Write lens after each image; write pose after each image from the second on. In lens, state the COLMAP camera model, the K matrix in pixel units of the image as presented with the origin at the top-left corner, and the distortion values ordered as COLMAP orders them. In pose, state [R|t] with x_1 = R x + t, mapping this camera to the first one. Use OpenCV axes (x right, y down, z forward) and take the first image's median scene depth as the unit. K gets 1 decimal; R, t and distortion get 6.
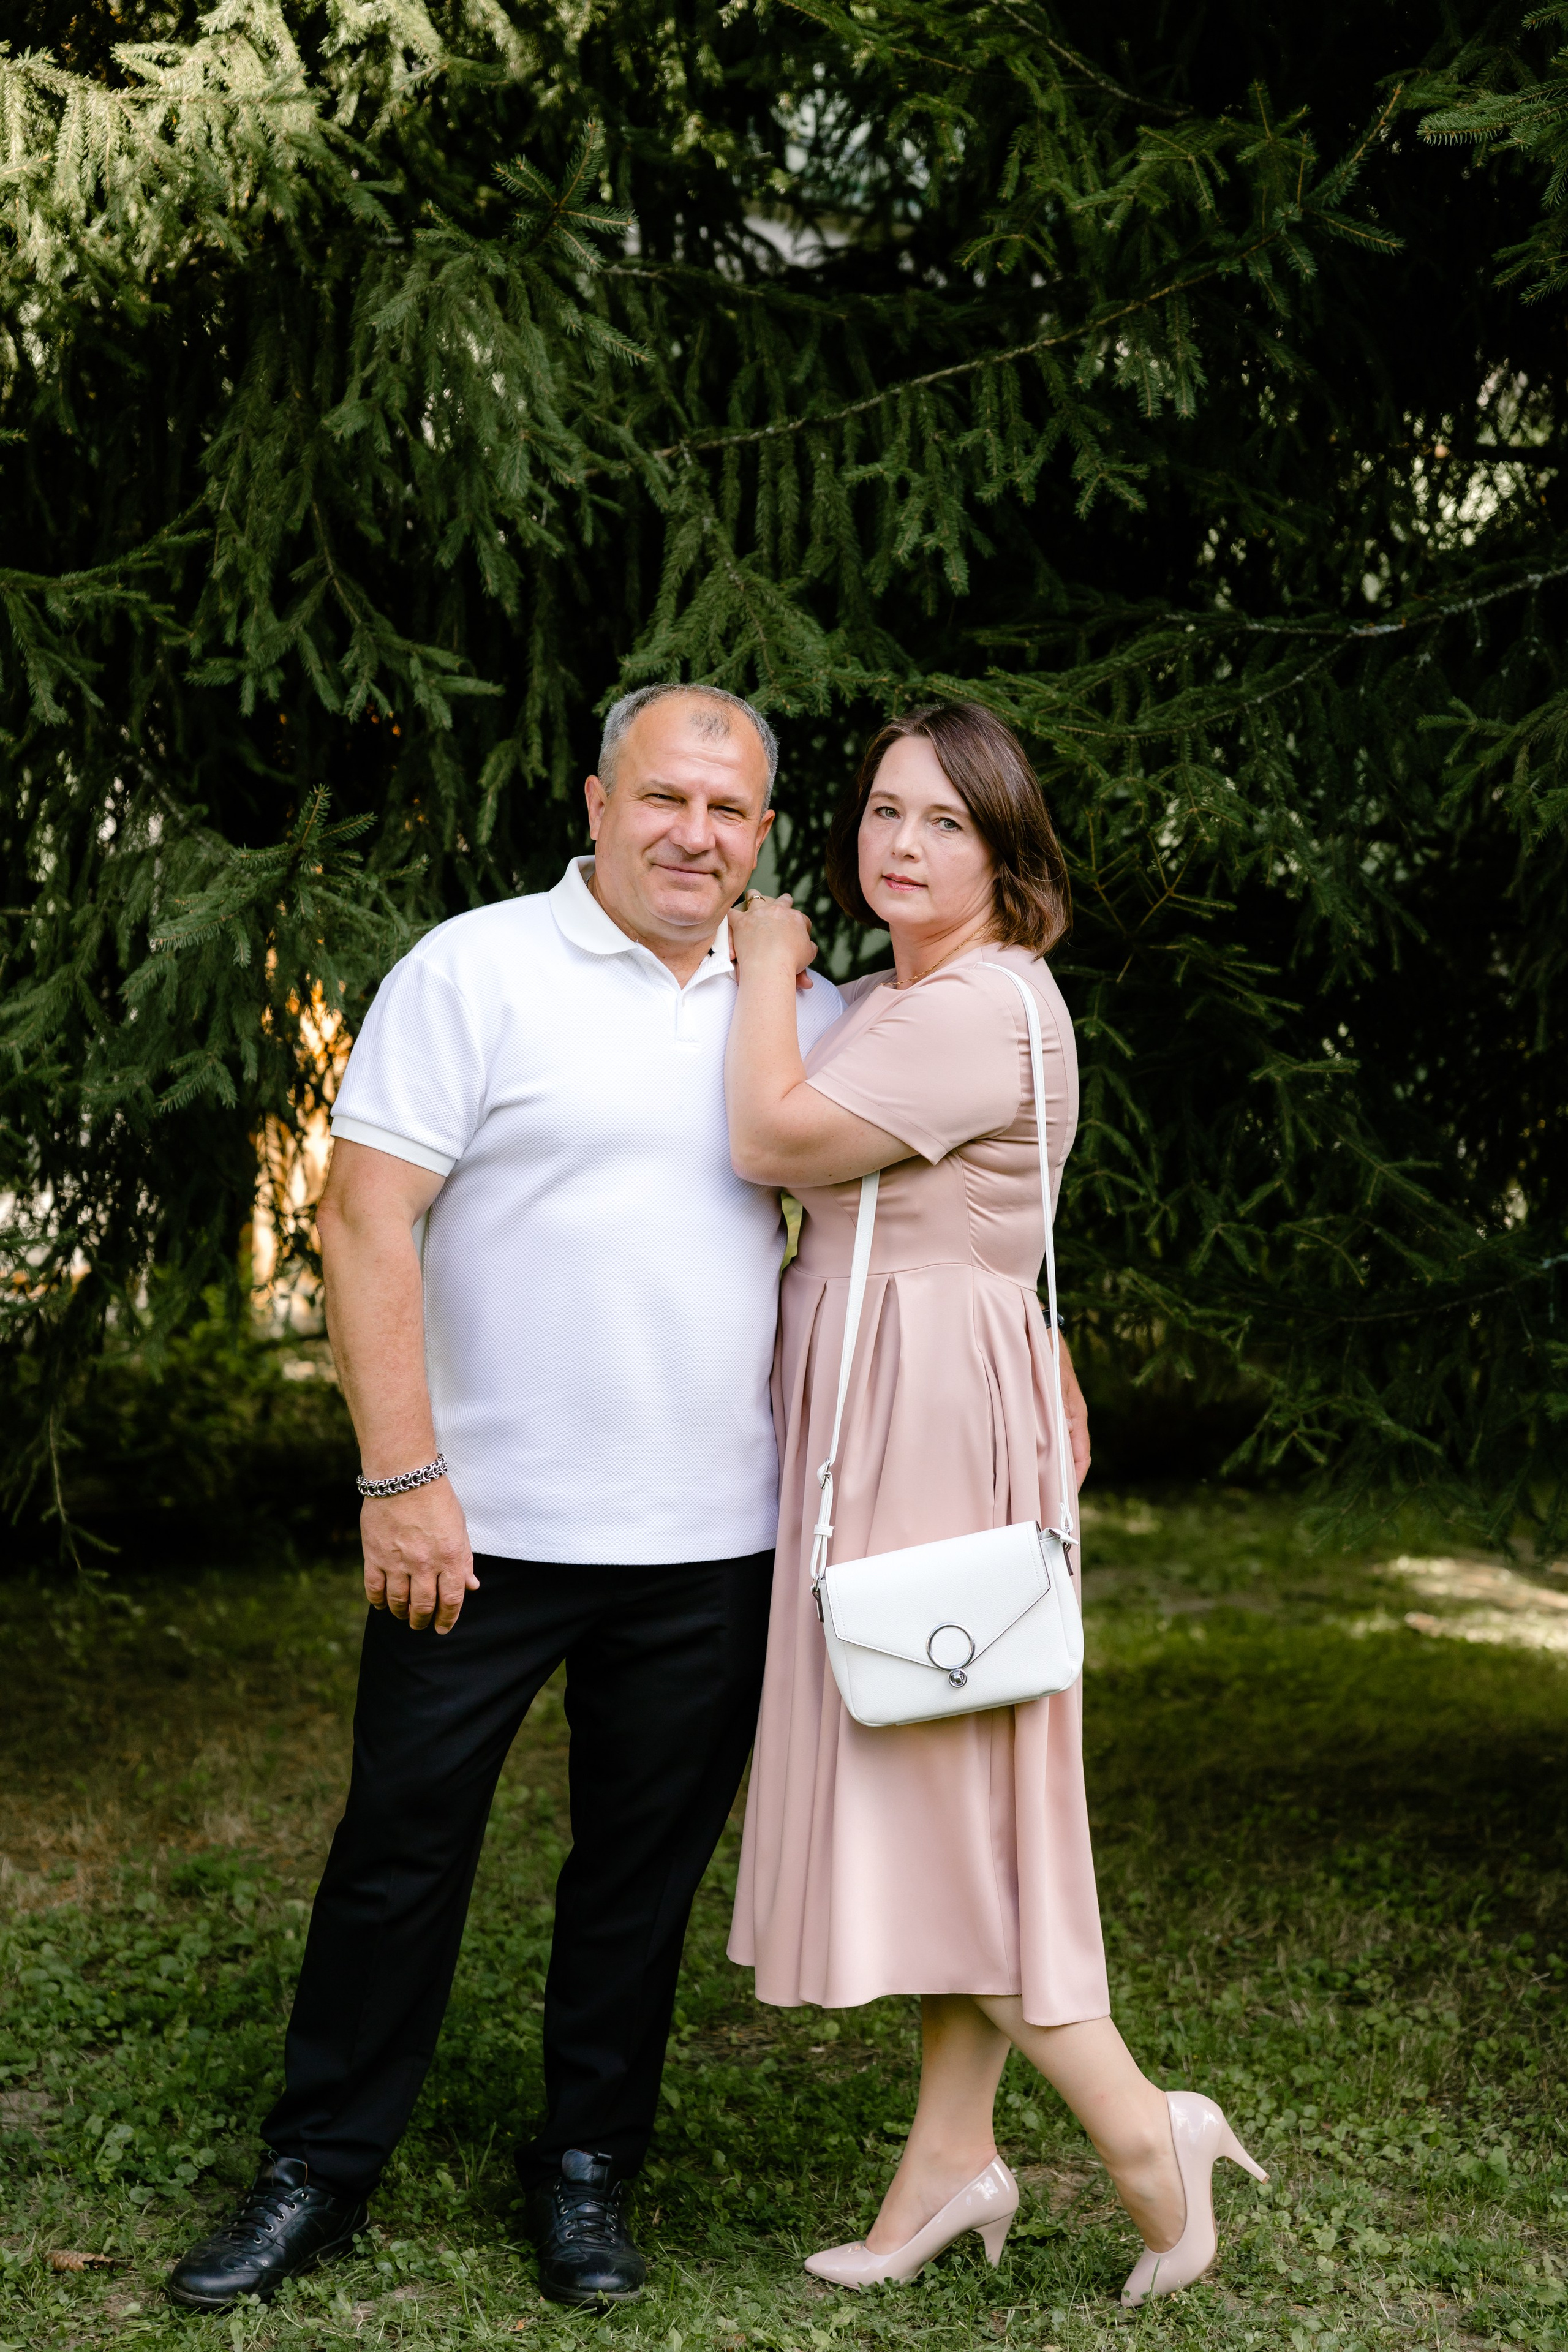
lens RADIAL K [[4182.6, 0, 689.7], [0, 4182.6, 1214.8], [0, 0, 1]] dist [0.083518, 0.000000]
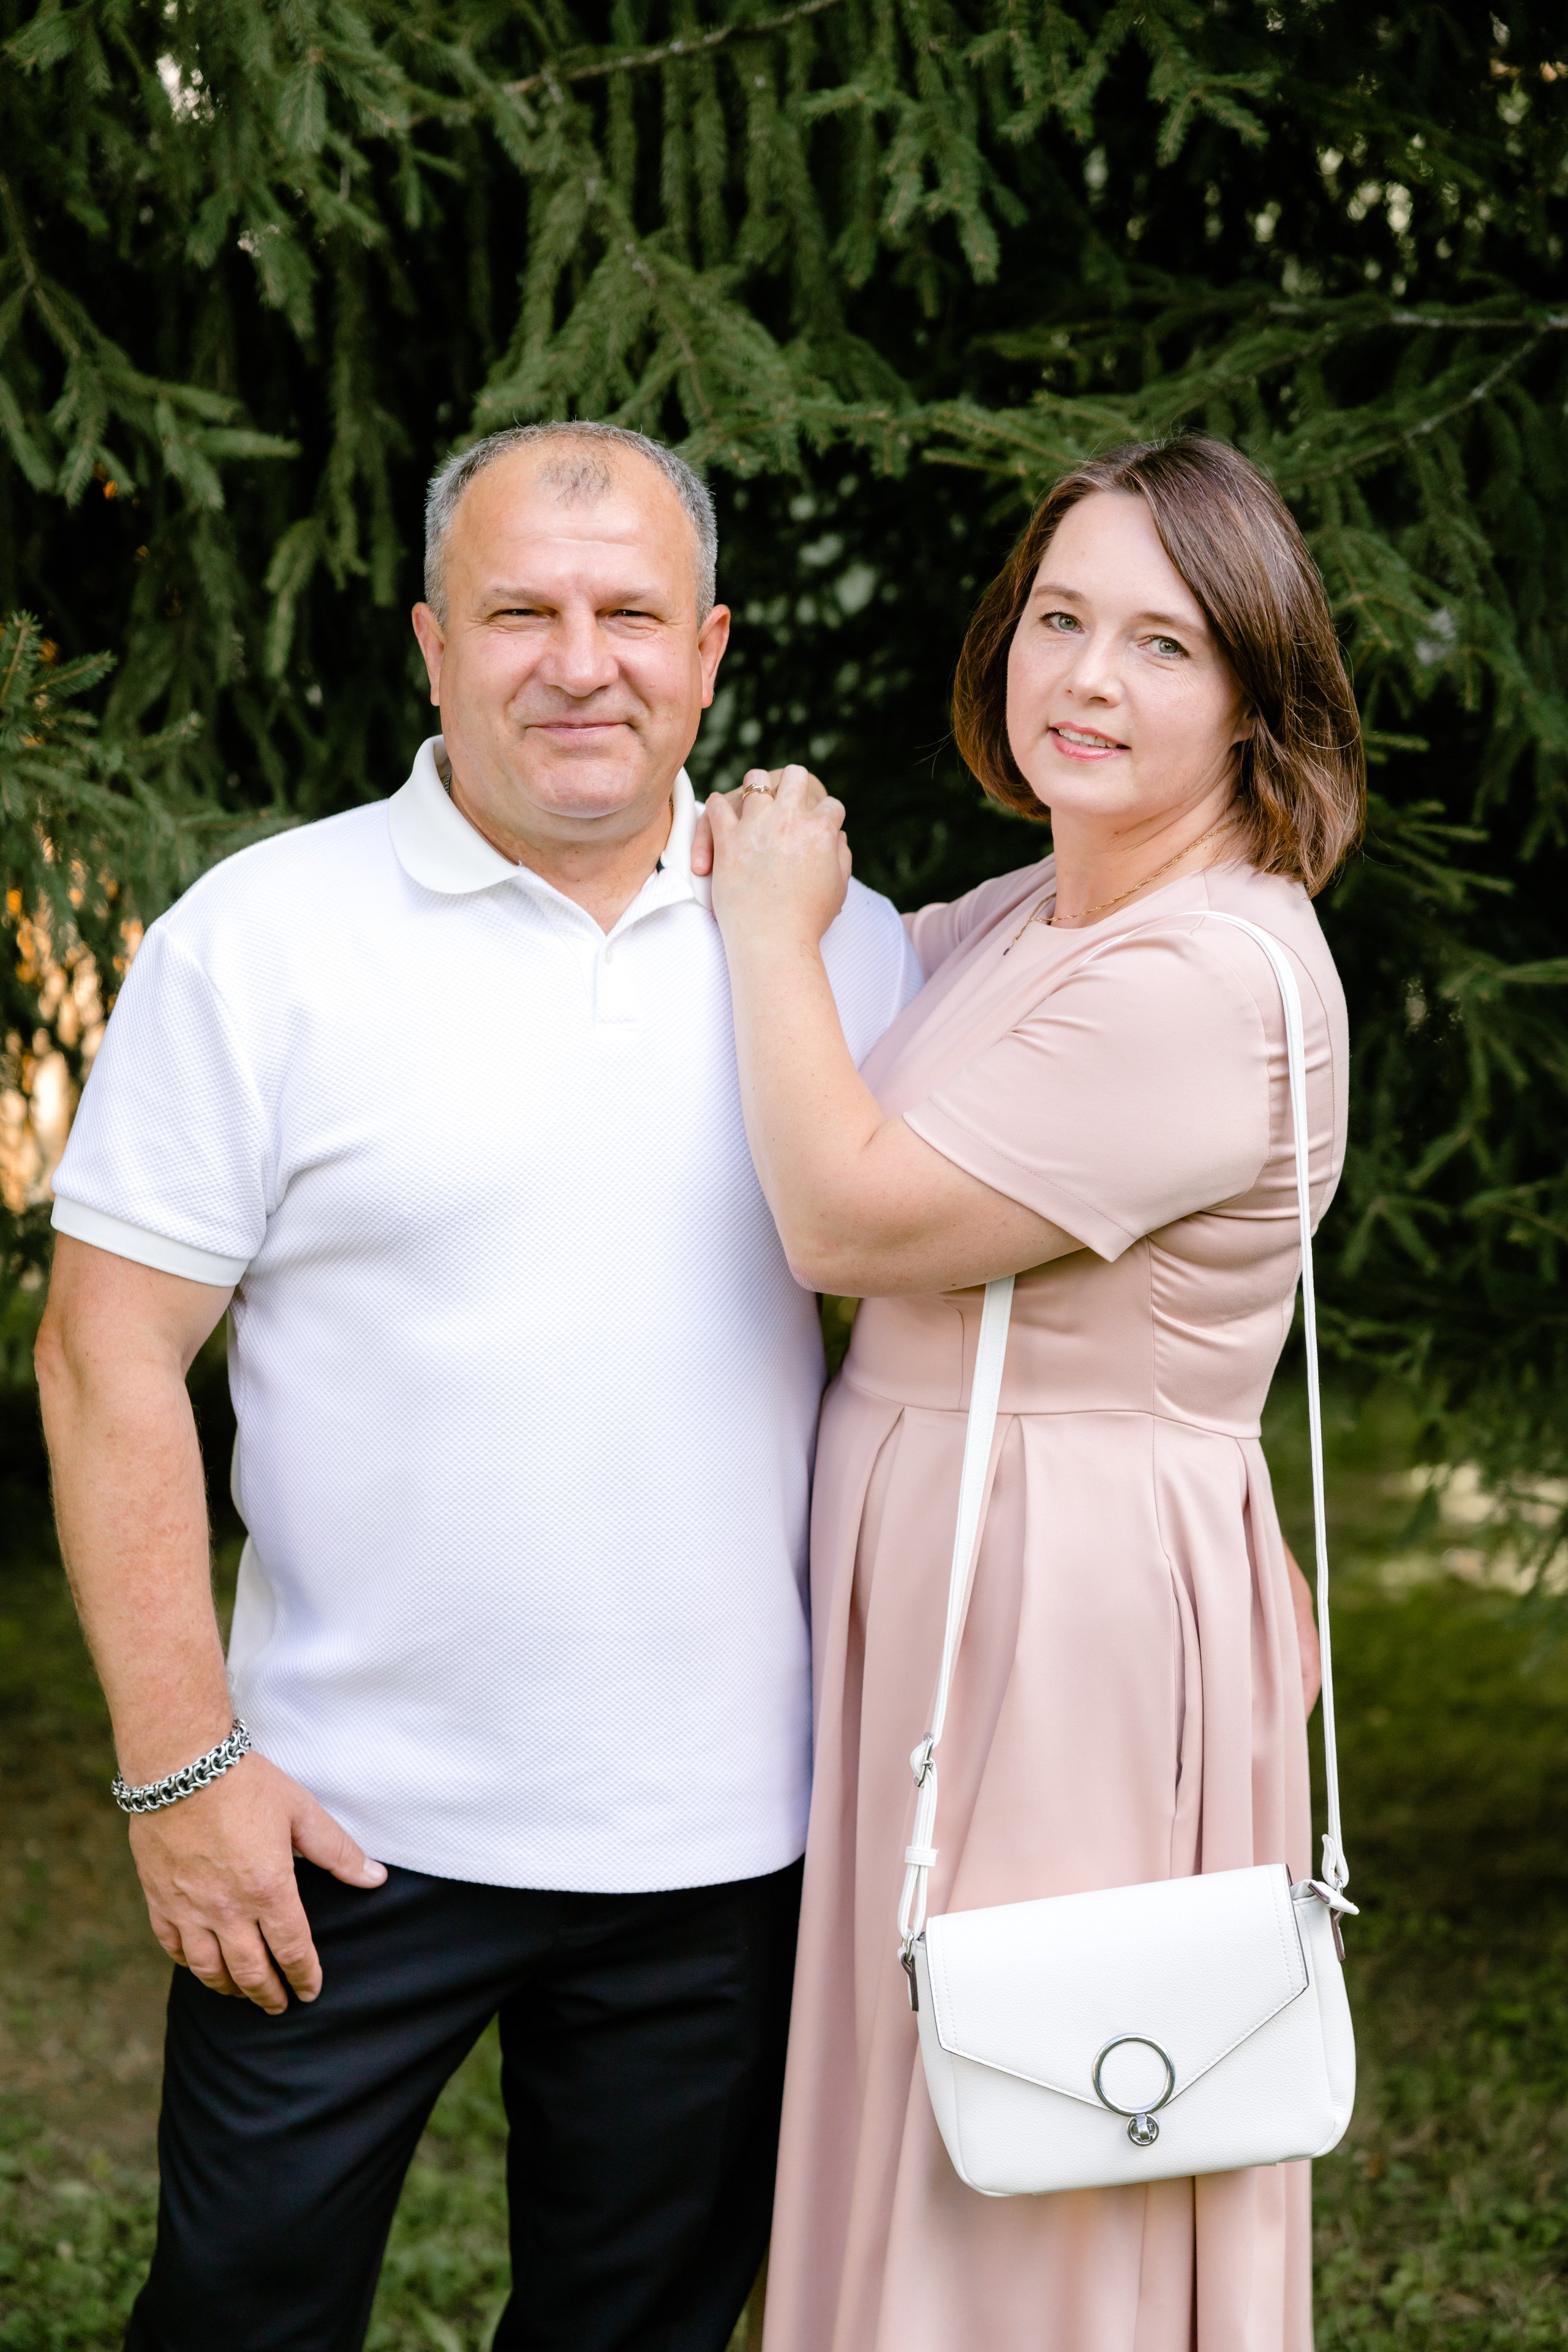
lens RADIAL K [[4688.3, 0, 734.1], [0, 4688.3, 1254.3], [0, 0, 1]] dist [0.021213, 0.000000]
pose [[0.998059, -0.040484, 0.047322, -0.015816], [0.038045, 0.997956, 0.051354, -0.033132], [-0.049304, -0.049454, 0.997559, 0.246673]]
